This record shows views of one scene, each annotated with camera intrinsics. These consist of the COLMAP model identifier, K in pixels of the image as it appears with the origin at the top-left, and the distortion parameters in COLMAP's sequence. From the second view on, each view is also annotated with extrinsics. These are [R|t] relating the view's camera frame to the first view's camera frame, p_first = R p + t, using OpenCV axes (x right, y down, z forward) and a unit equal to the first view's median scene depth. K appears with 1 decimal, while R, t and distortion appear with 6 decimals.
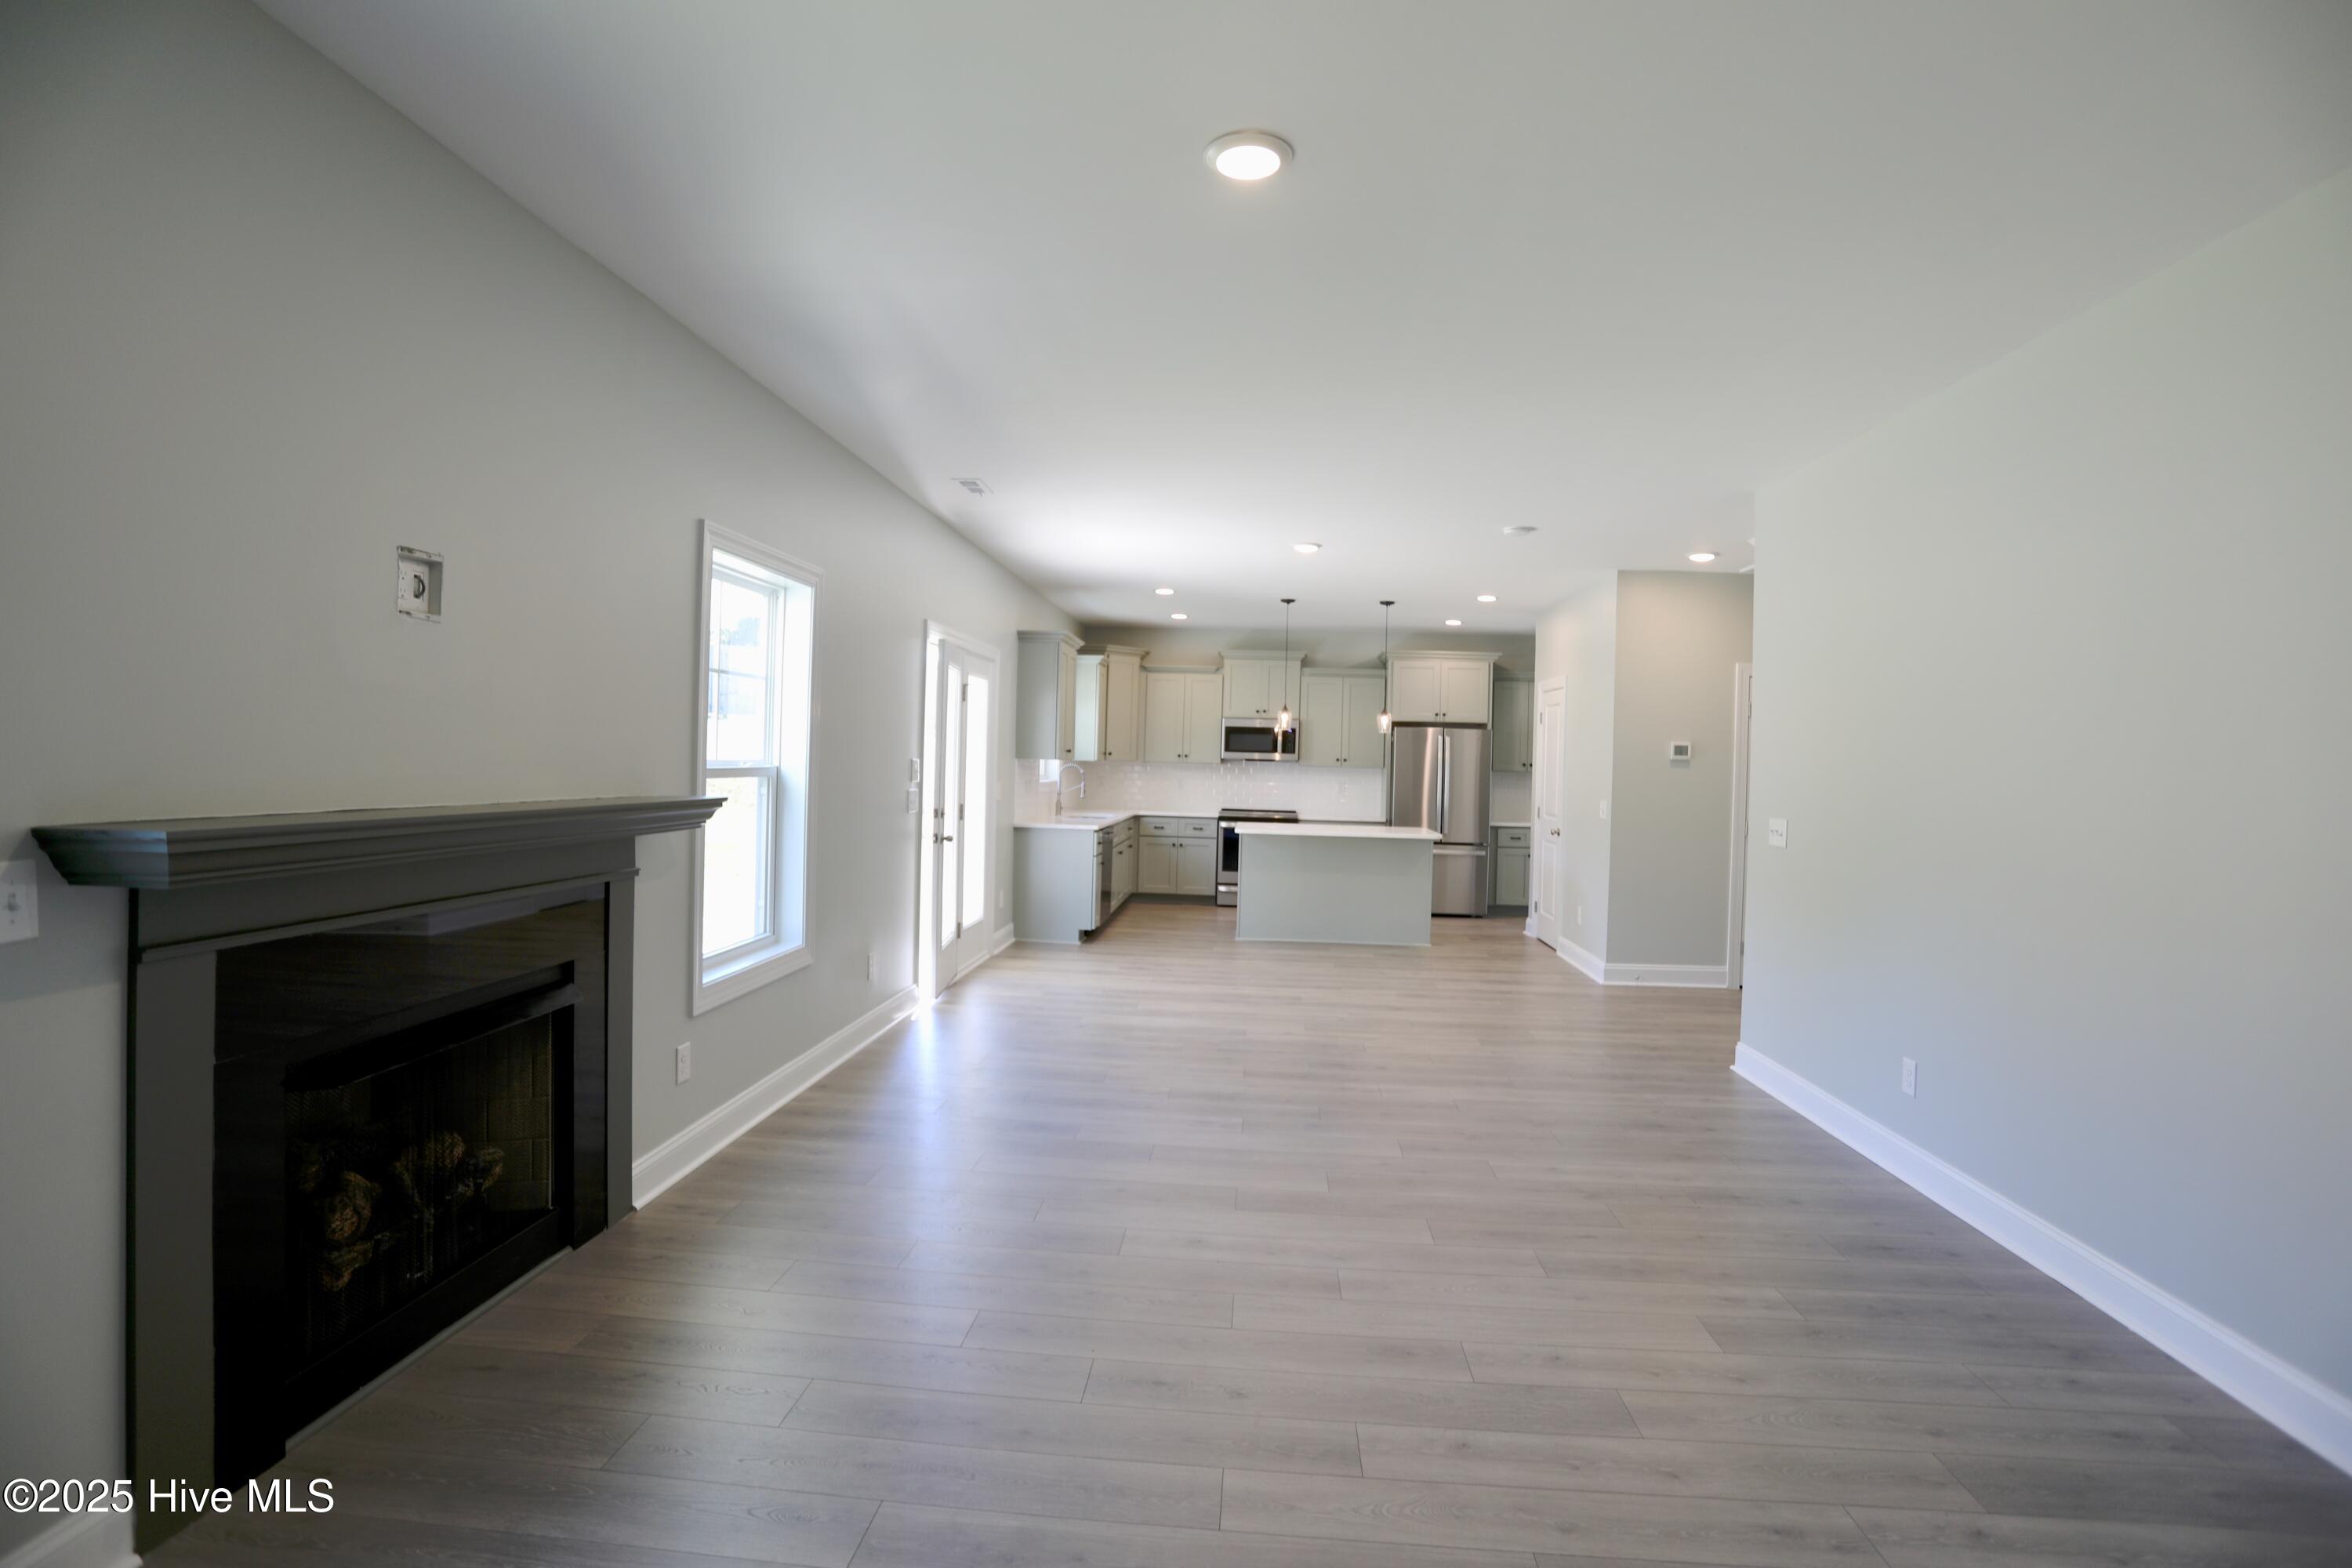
lens RADIAL K [[1137.4, 0, 1176.8], [0, 1137.4, 776.7], [0, 0, 1]] dist [-0.060647, 0.017773]
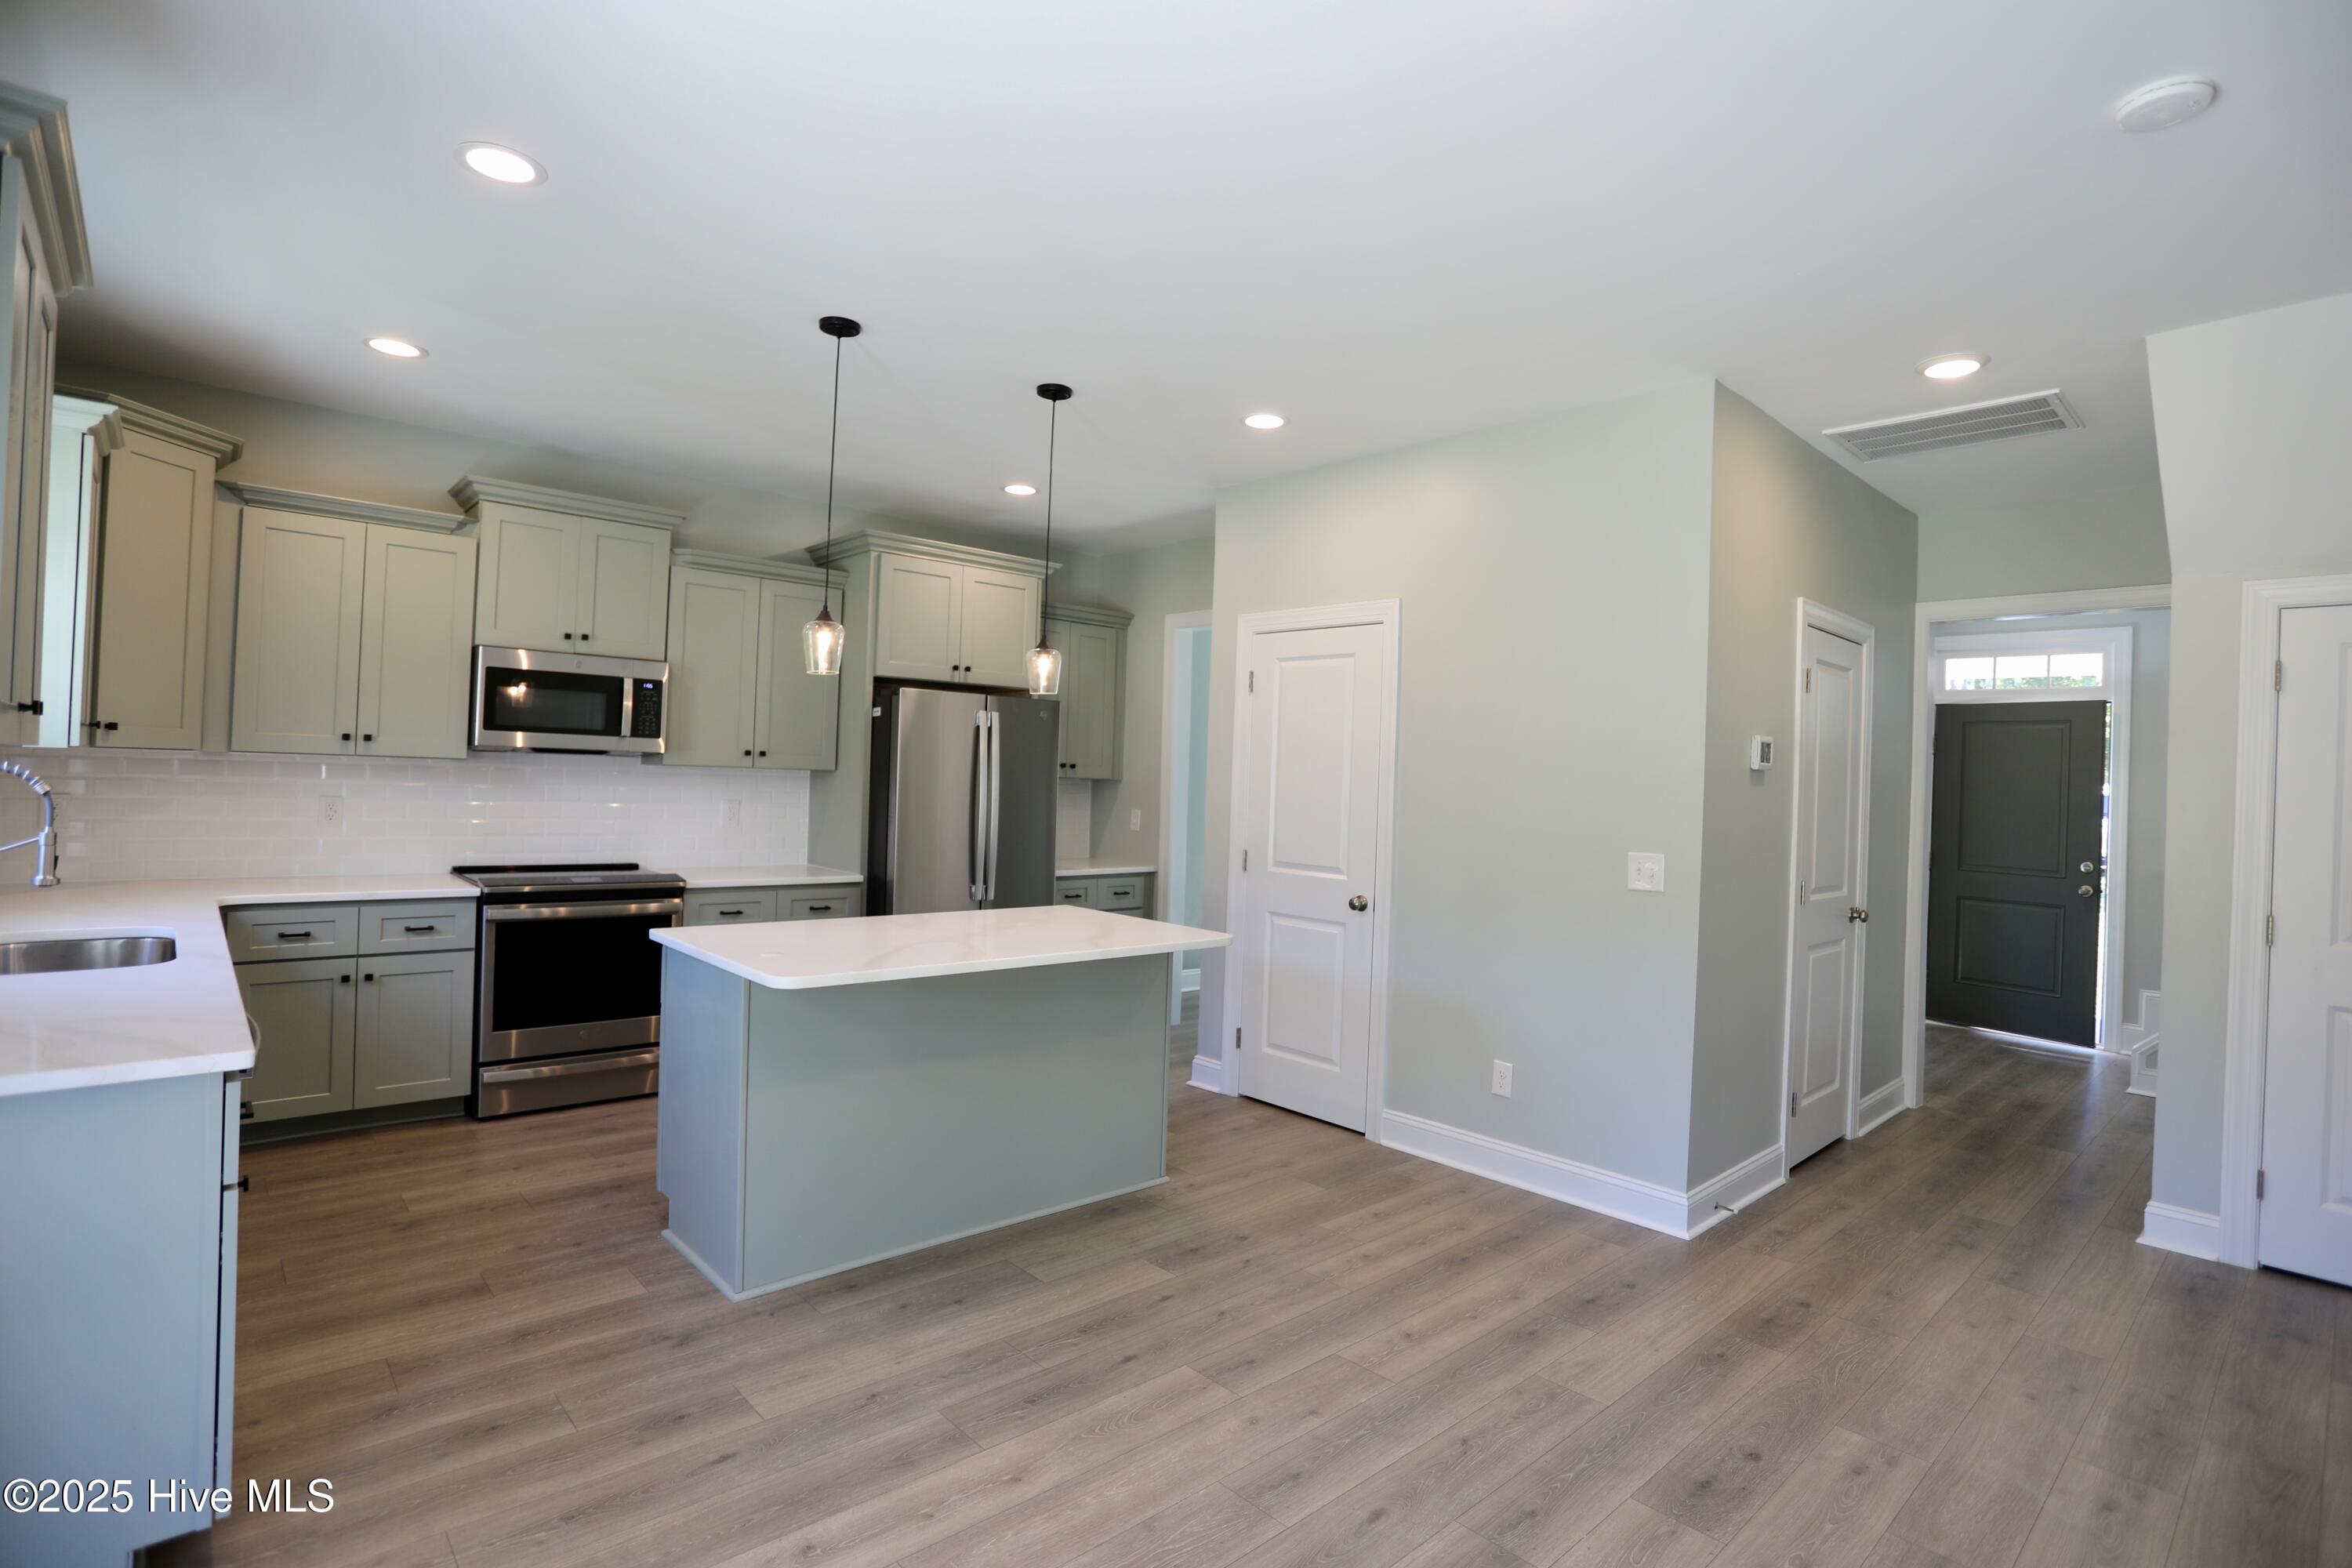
lens RADIAL K [[1137.4, 0, 1168.0], [0, 1137.4, 773.8], [0, 0, 1]] dist [-0.060647, 0.017773]
pose [[0.688804, 0.000003, 0.724947, -0.077361], [-0.007101, 0.999952, 0.006744, -0.010572], [-0.724913, -0.009793, 0.688771, 0.558711]]
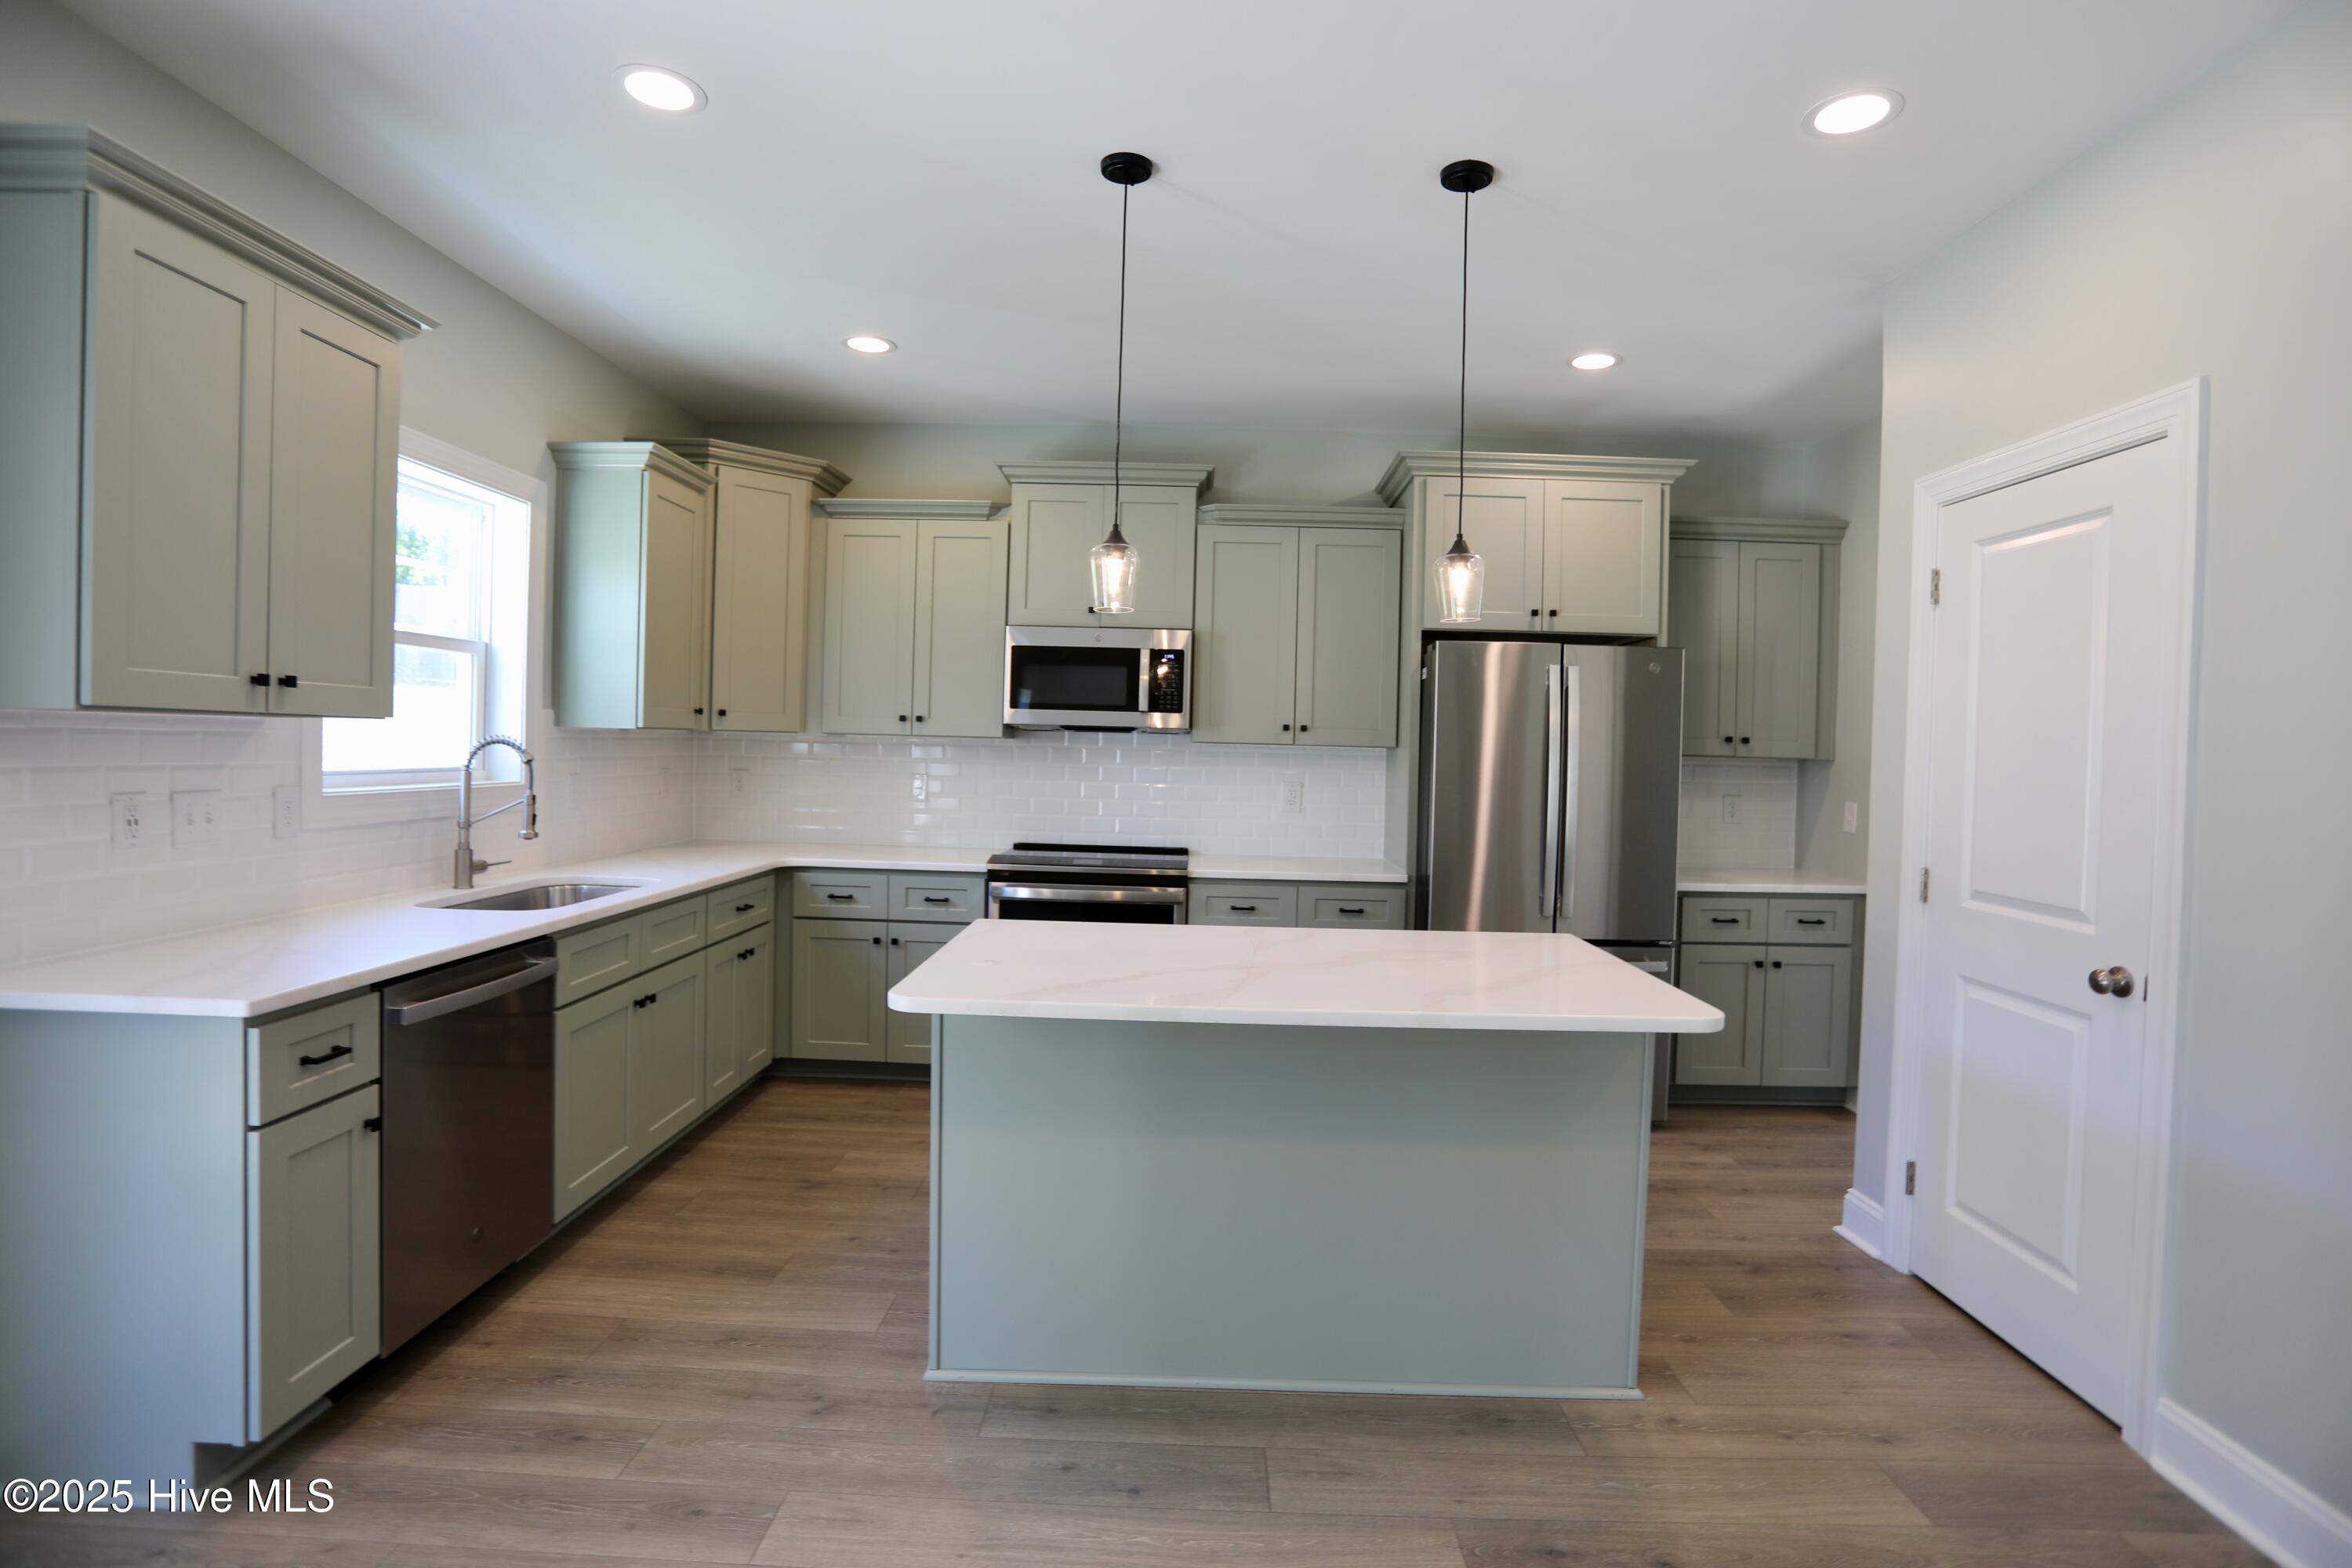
lens RADIAL K [[1137.4, 0, 1176.8], [0, 1137.4, 770.5], [0, 0, 1]] dist [-0.060647, 0.017773]
pose [[0.998321, -0.002285, 0.057880, 0.078742], [0.001604, 0.999929, 0.011801, -0.004128], [-0.057903, -0.011688, 0.998254, 0.594845]]
